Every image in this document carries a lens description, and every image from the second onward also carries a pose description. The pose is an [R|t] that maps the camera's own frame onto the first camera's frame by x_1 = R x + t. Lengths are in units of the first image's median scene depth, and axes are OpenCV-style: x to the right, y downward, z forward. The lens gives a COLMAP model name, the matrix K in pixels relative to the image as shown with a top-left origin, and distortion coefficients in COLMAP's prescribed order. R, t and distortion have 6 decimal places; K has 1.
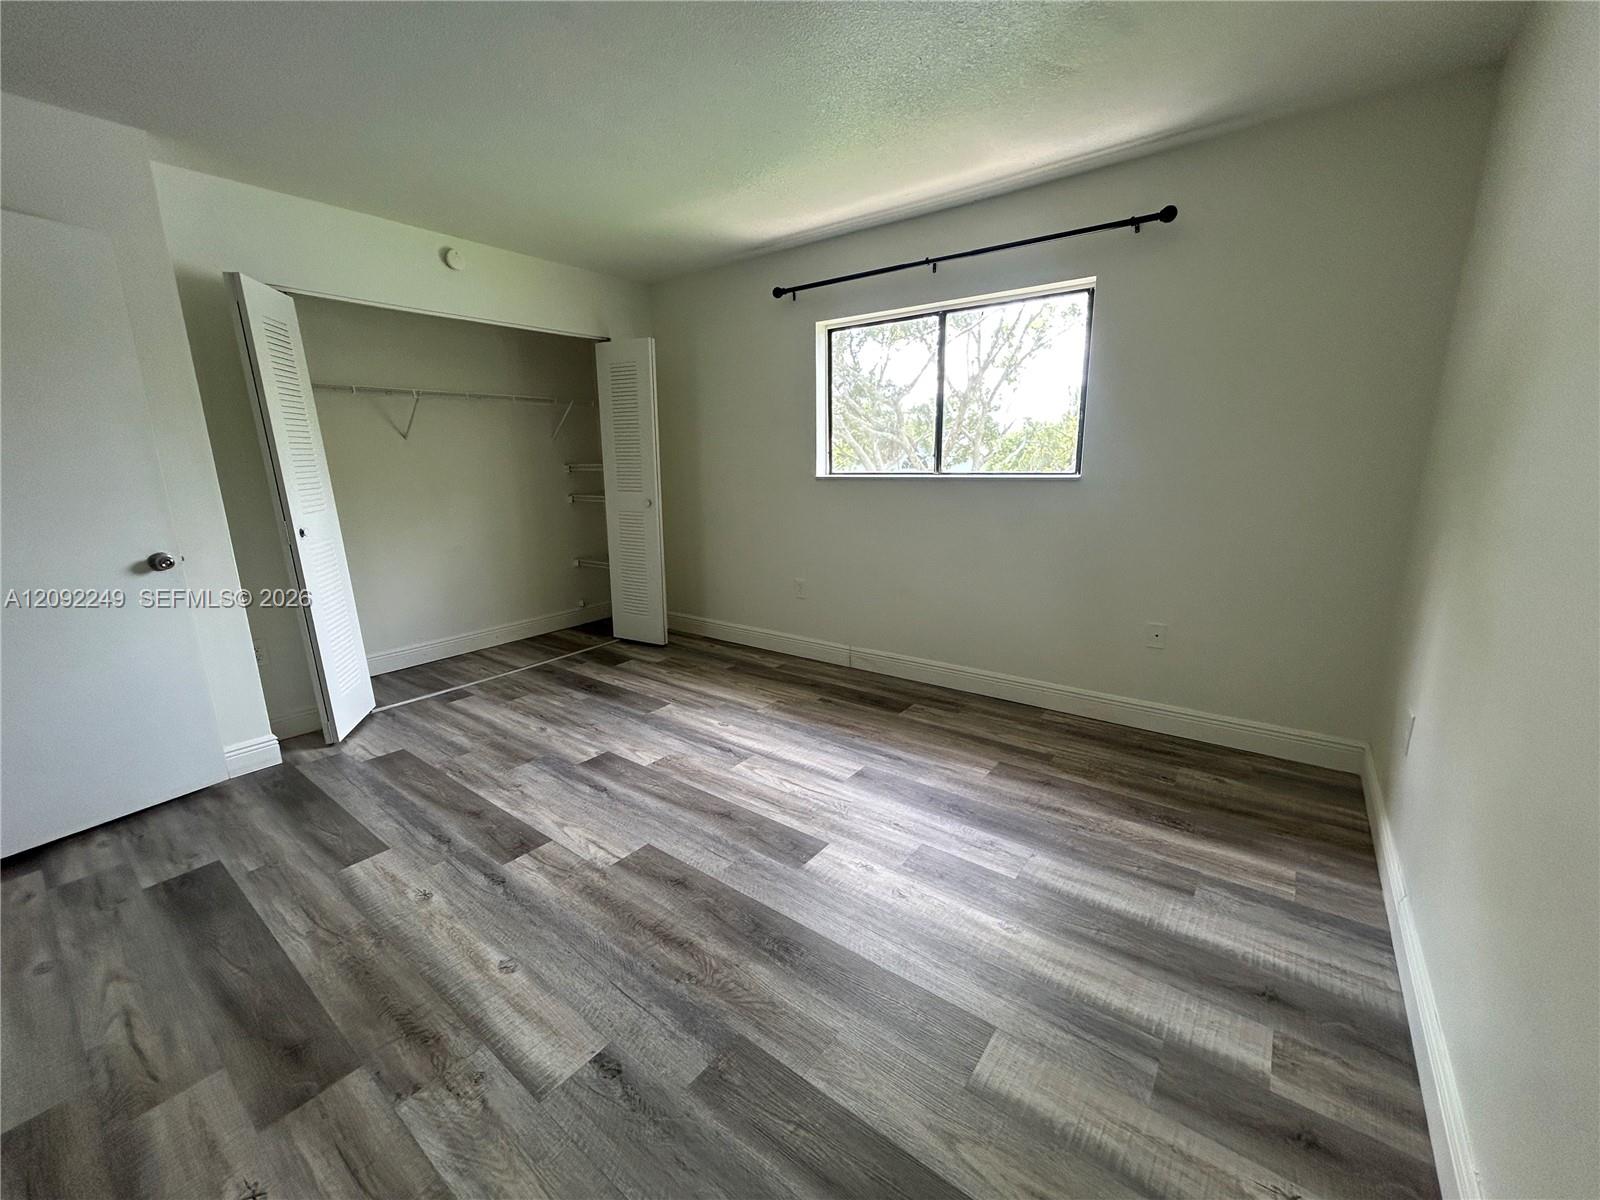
lens RADIAL K [[648.7, 0, 795.7], [0, 648.7, 606.9], [0, 0, 1]] dist [-0.004852, 0.001653]
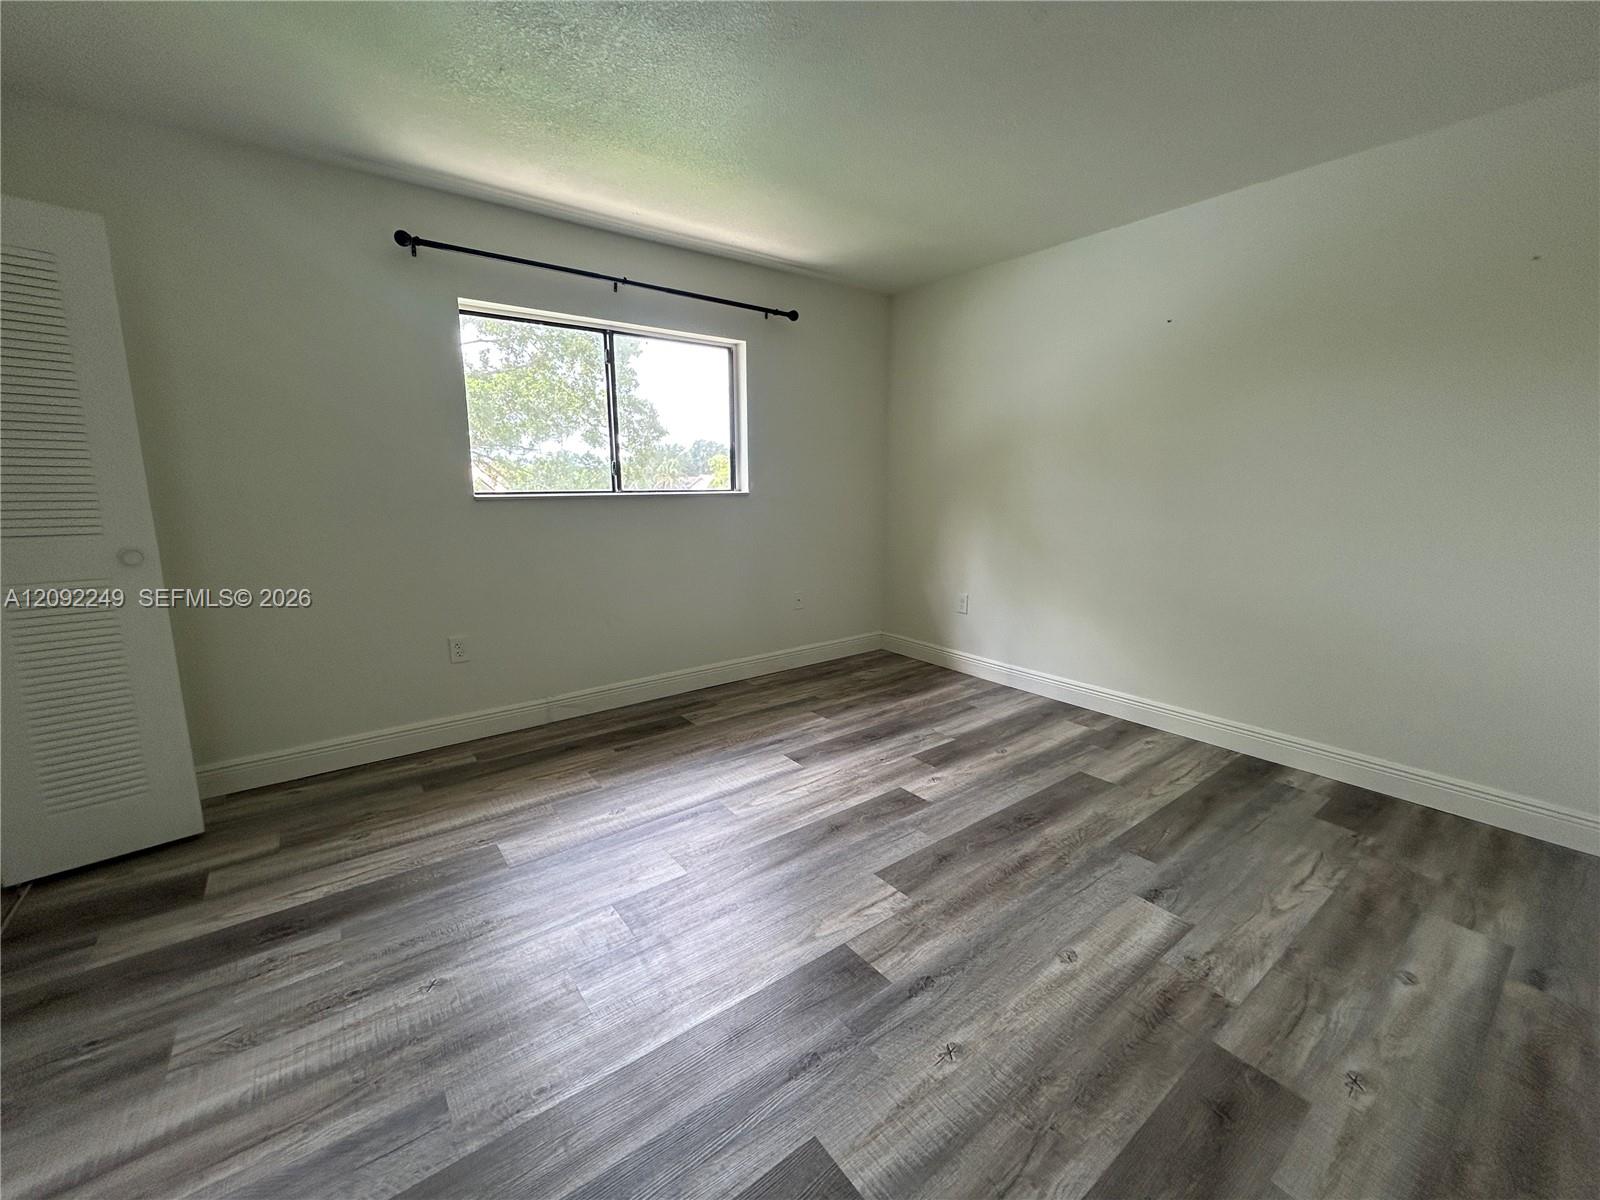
lens RADIAL K [[648.7, 0, 804.4], [0, 648.7, 604.5], [0, 0, 1]] dist [-0.004852, 0.001653]
pose [[0.252521, -0.165159, 0.953392, -0.918074], [0.216912, 0.969909, 0.110568, -0.115257], [-0.942965, 0.178882, 0.280747, 0.649432]]
